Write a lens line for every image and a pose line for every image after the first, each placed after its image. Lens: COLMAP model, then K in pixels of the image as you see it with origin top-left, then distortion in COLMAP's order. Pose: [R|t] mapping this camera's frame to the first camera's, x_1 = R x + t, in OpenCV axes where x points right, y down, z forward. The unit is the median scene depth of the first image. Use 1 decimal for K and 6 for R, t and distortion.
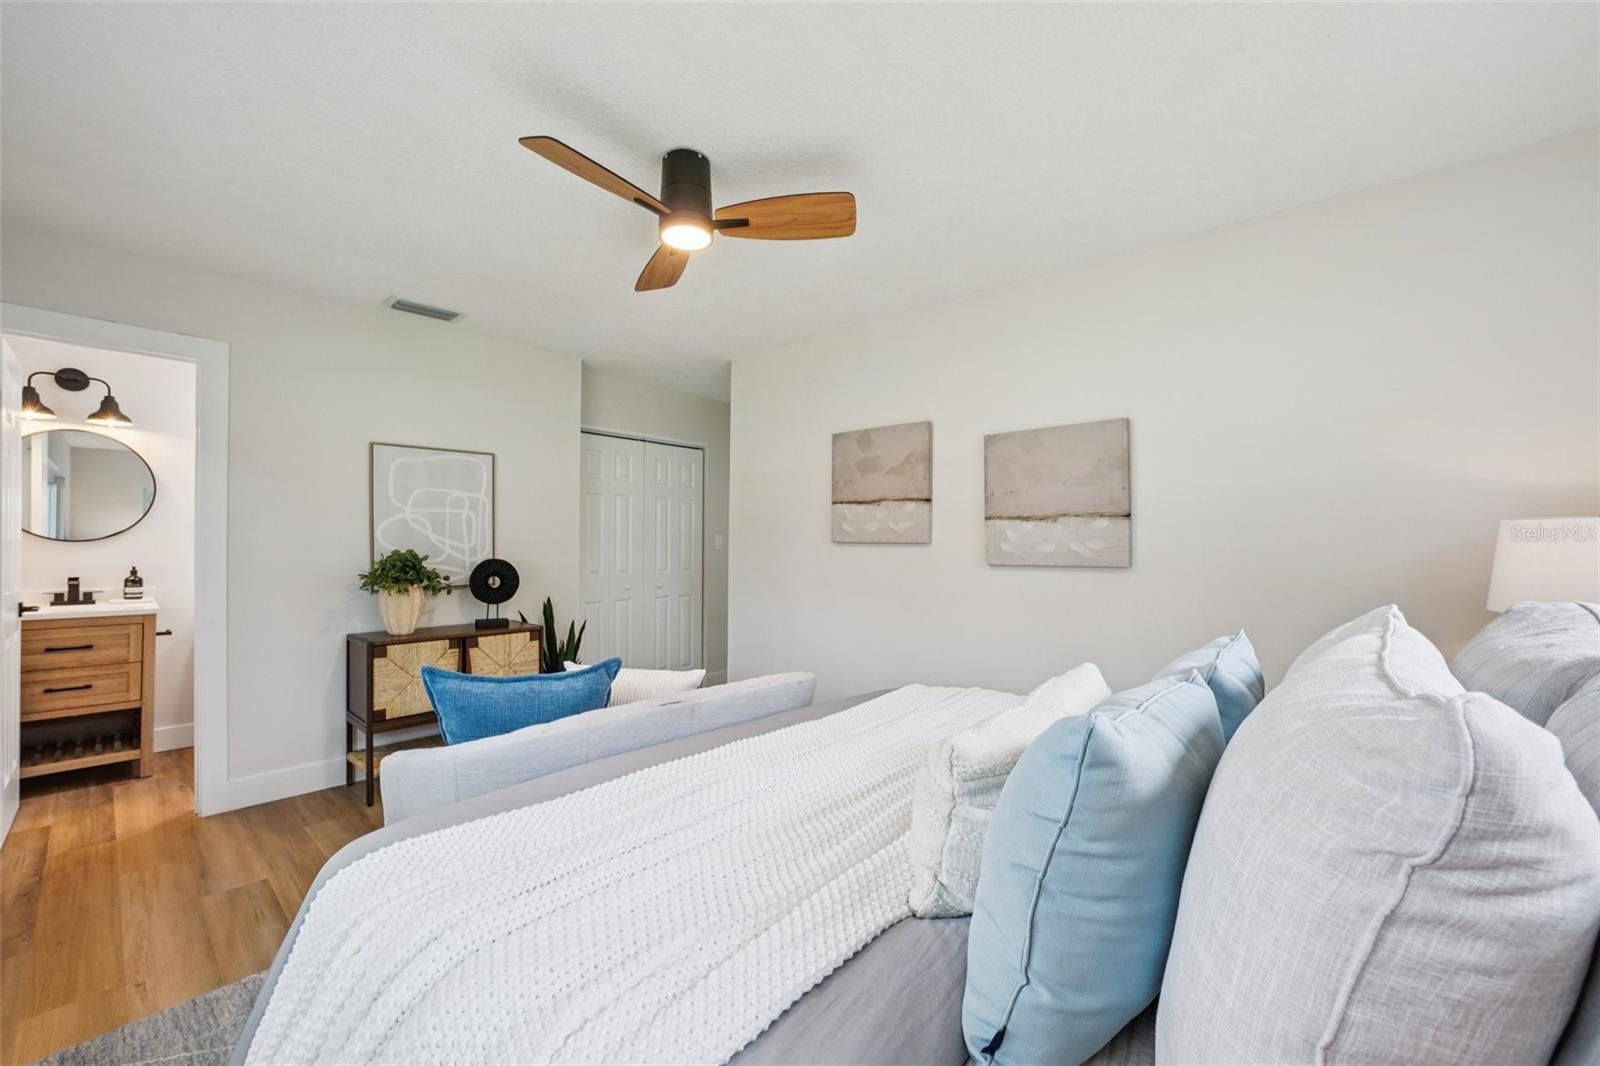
lens RADIAL K [[630.2, 0, 803.9], [0, 630.2, 536.4], [0, 0, 1]] dist [-0.001509, 0.000168]
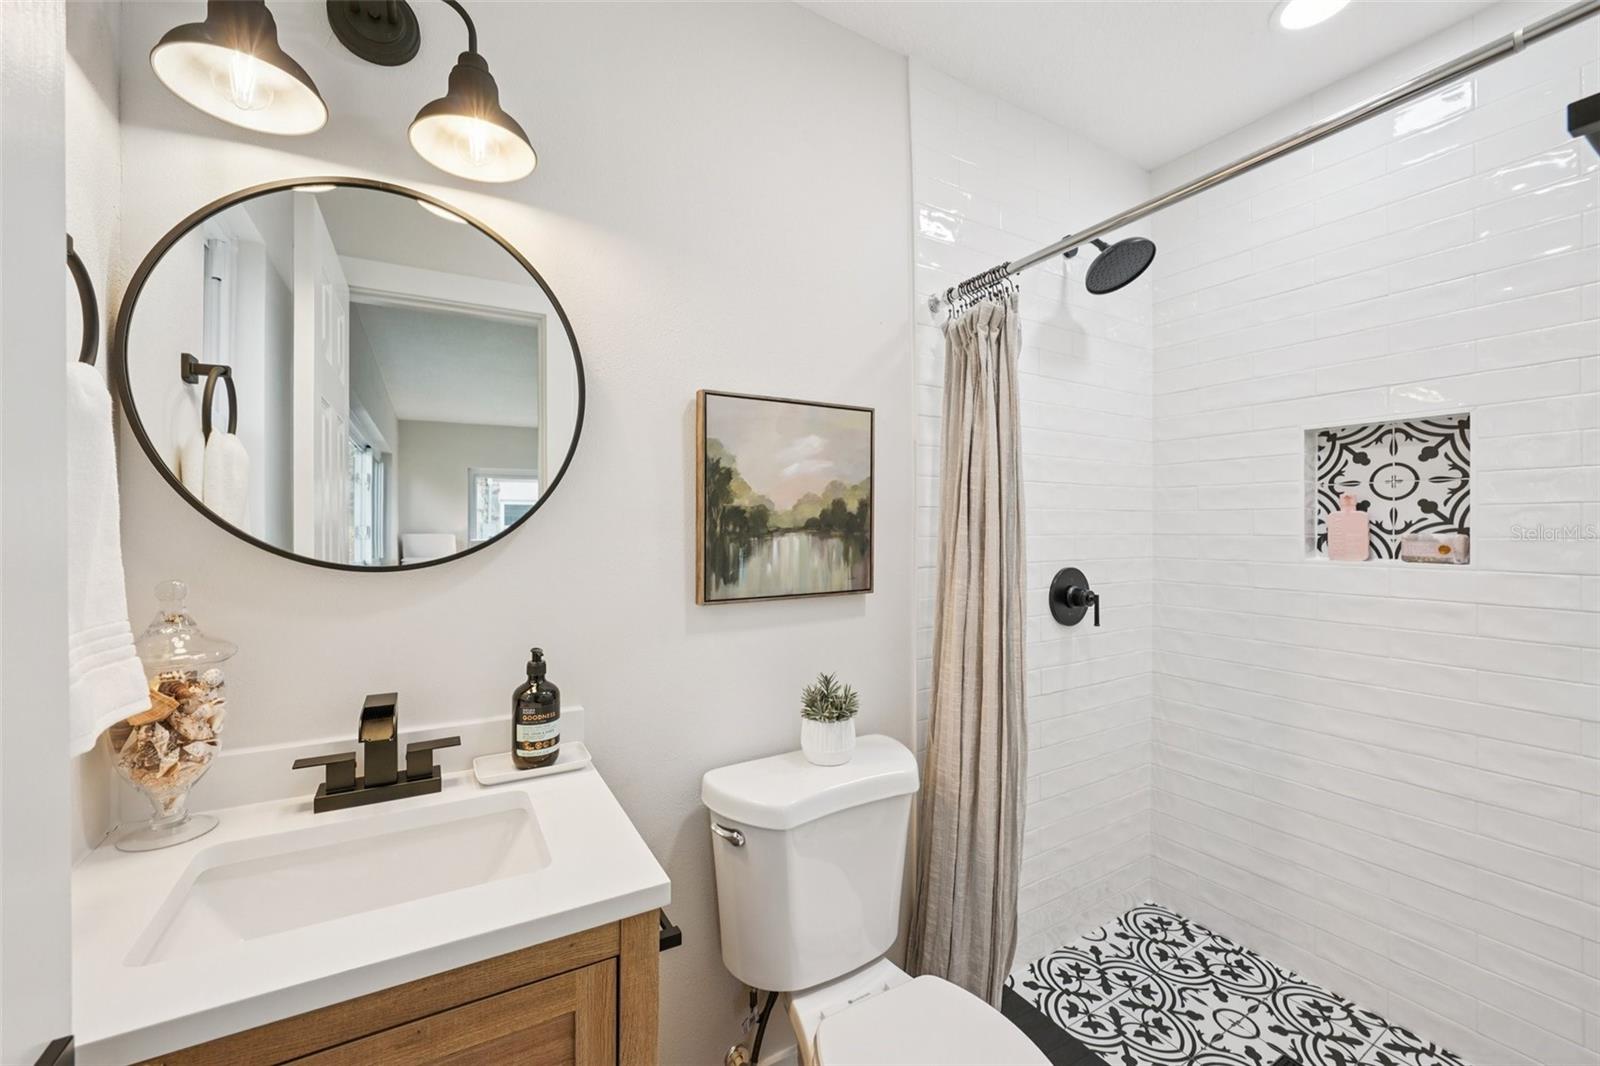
lens RADIAL K [[630.2, 0, 794.3], [0, 630.2, 534.5], [0, 0, 1]] dist [-0.001509, 0.000168]
pose [[0.953171, 0.005089, -0.302390, -0.867989], [-0.000529, 0.999885, 0.015161, -0.012634], [0.302432, -0.014291, 0.953064, 0.760682]]
